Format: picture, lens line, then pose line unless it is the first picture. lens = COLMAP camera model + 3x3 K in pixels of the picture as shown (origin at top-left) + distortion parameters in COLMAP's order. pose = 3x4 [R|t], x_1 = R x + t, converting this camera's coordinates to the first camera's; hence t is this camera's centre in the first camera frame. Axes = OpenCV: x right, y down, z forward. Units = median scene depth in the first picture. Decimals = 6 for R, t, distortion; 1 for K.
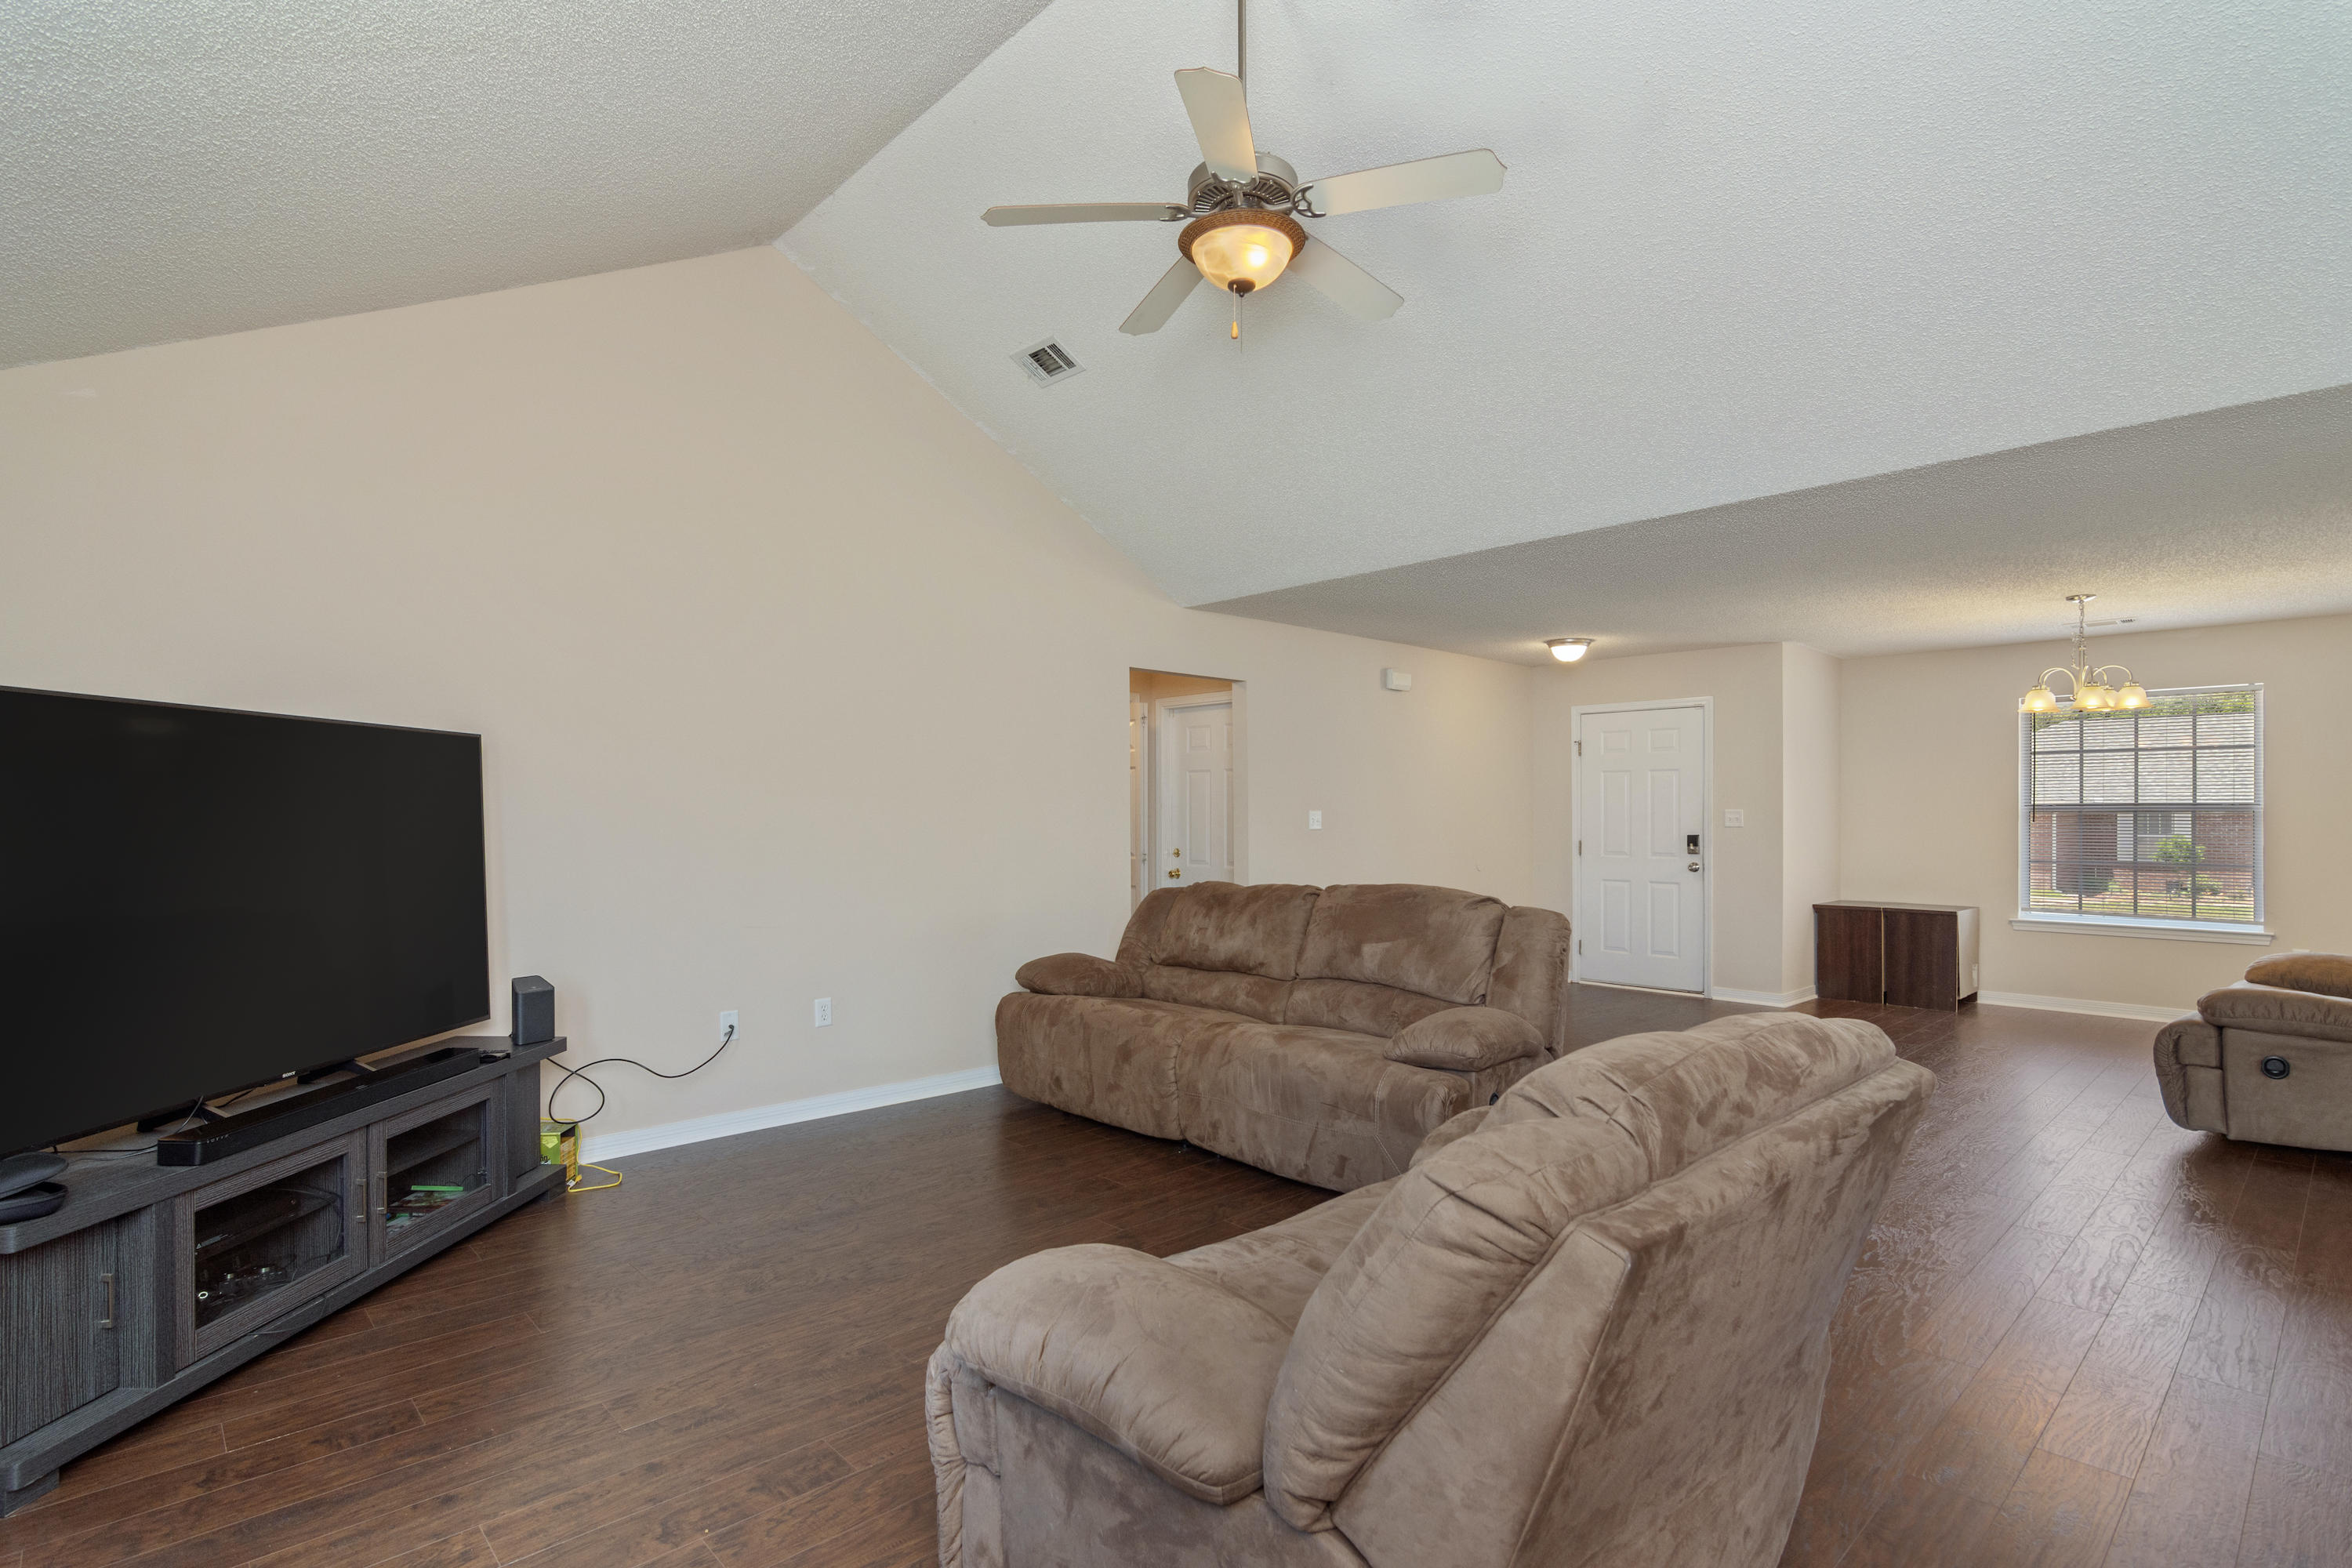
lens RADIAL K [[1126.6, 0, 1176.0], [0, 1126.6, 784.0], [0, 0, 1]] dist [-0.000439, 0.000102]
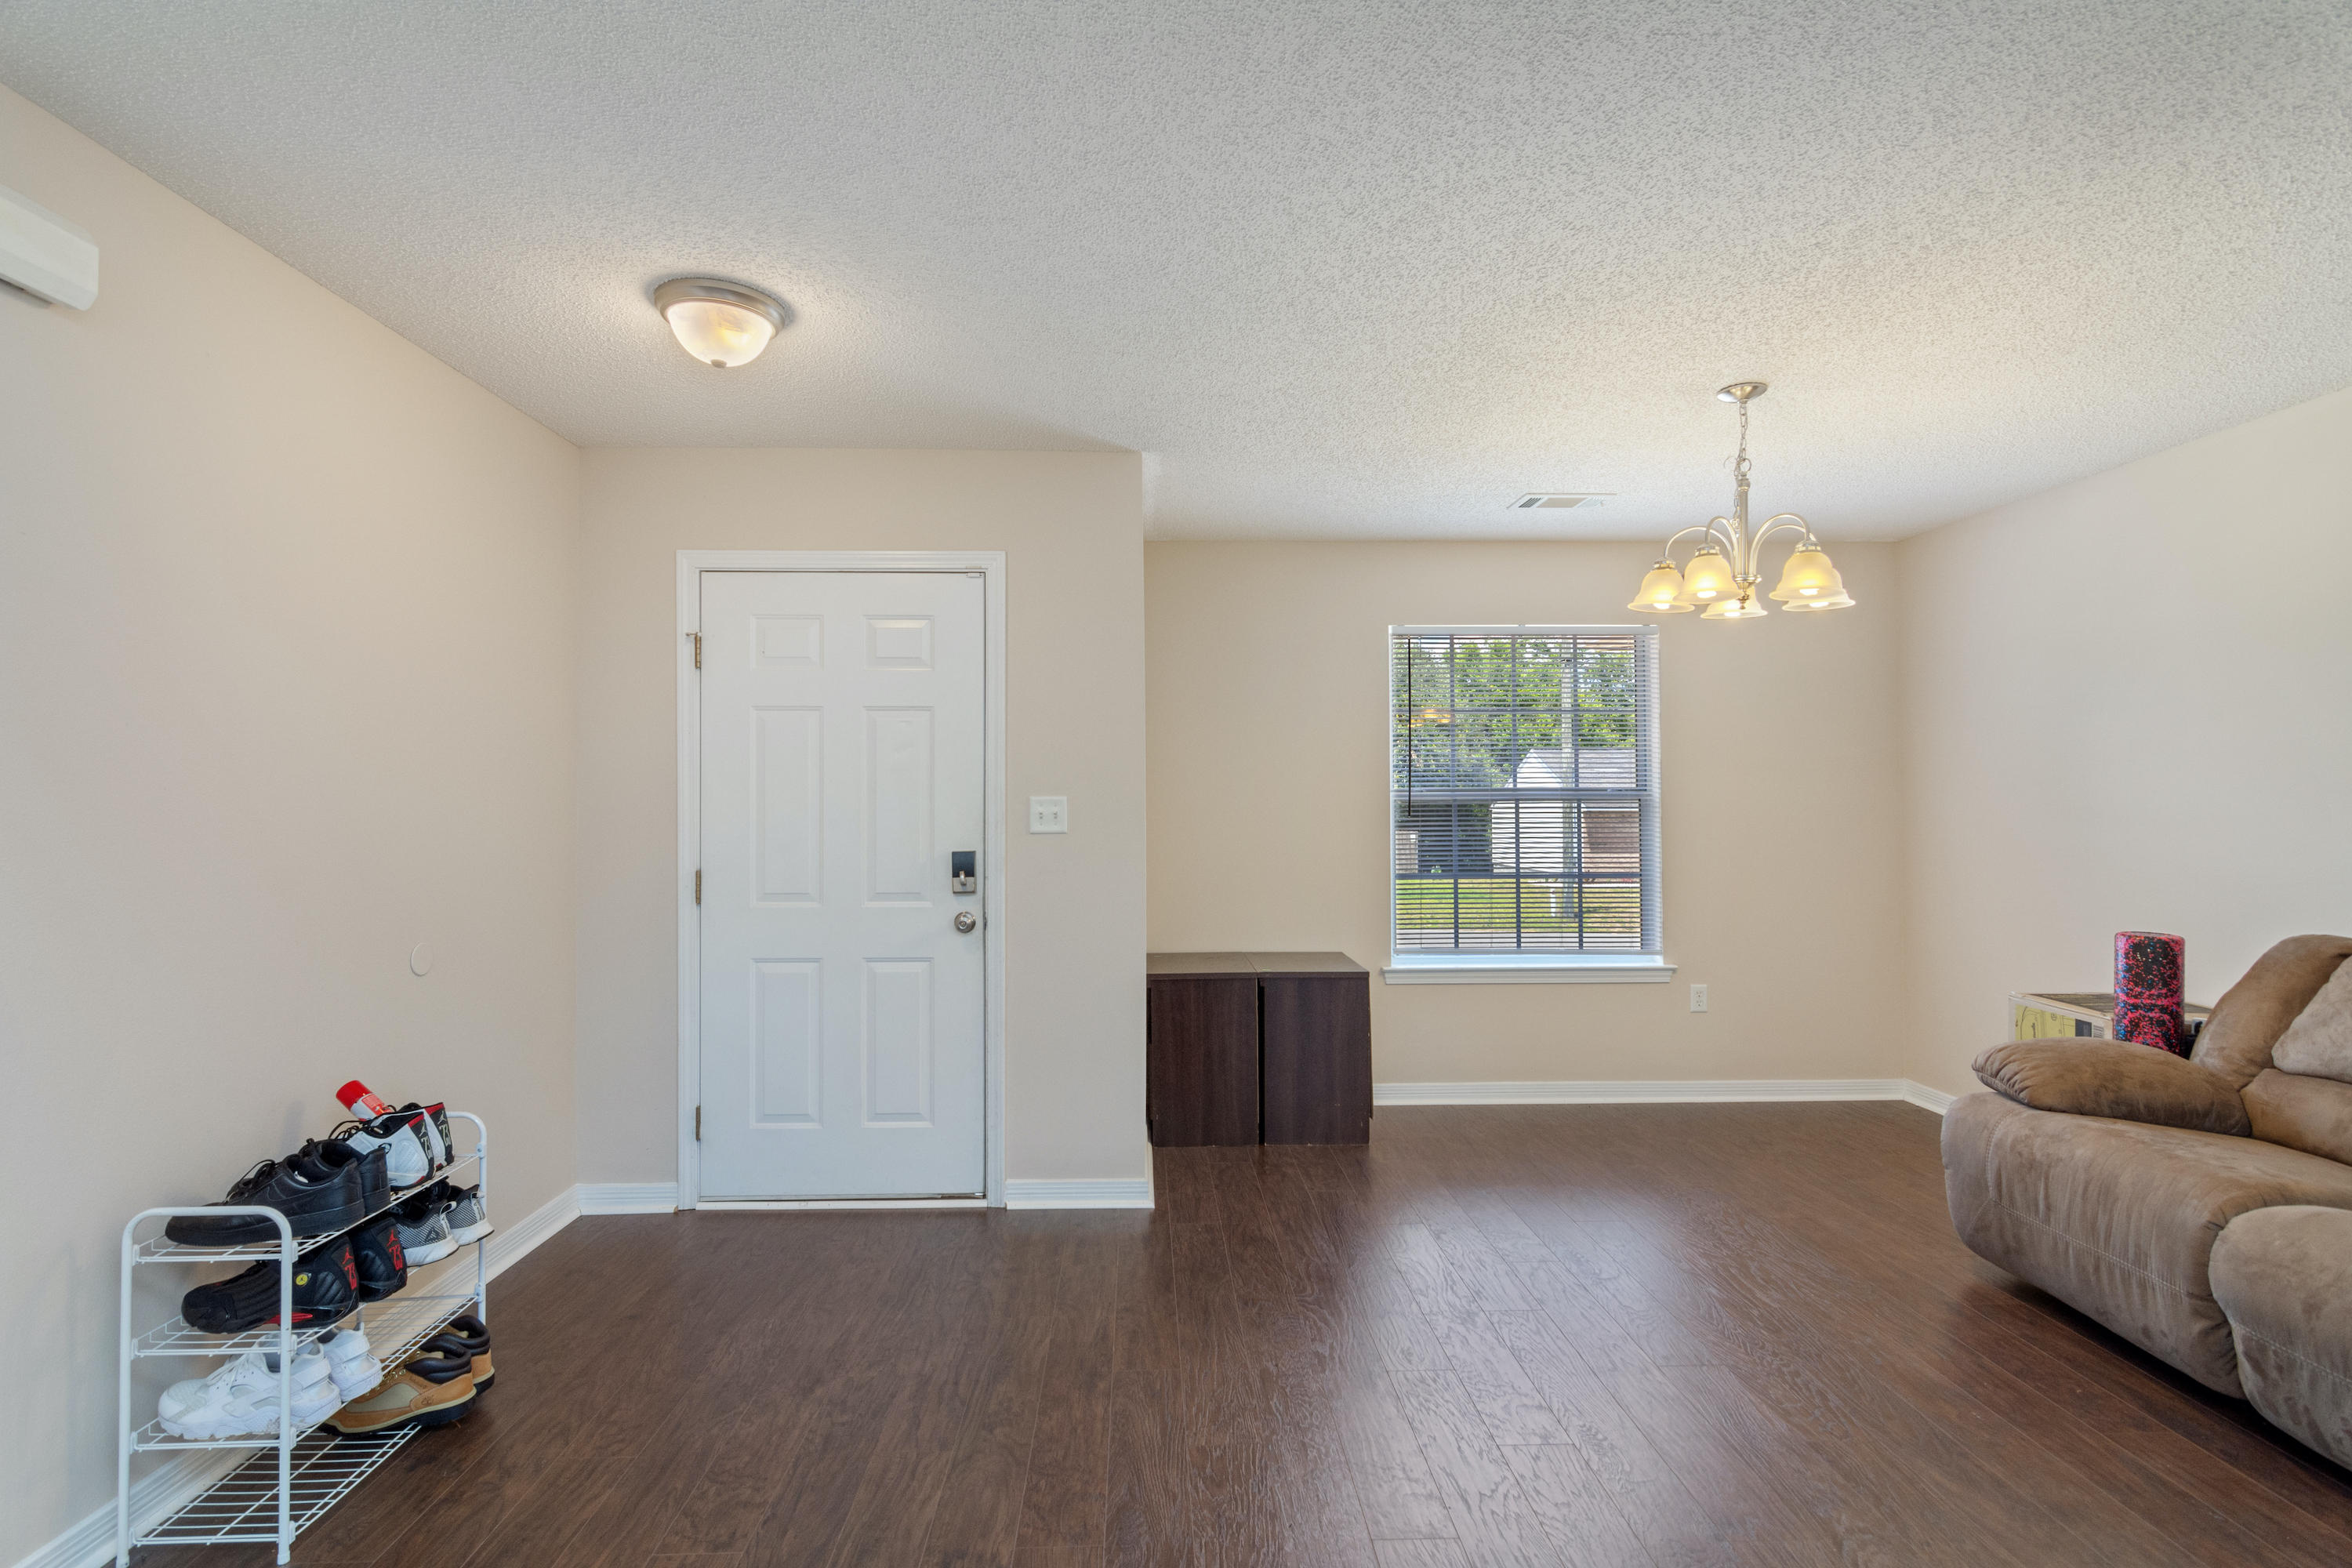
lens RADIAL K [[1126.6, 0, 1176.0], [0, 1126.6, 784.0], [0, 0, 1]] dist [-0.000439, 0.000102]
pose [[0.647509, 0.010200, 0.761990, 0.169102], [-0.017906, 0.999838, 0.001832, 0.015463], [-0.761847, -0.014830, 0.647587, 0.651111]]
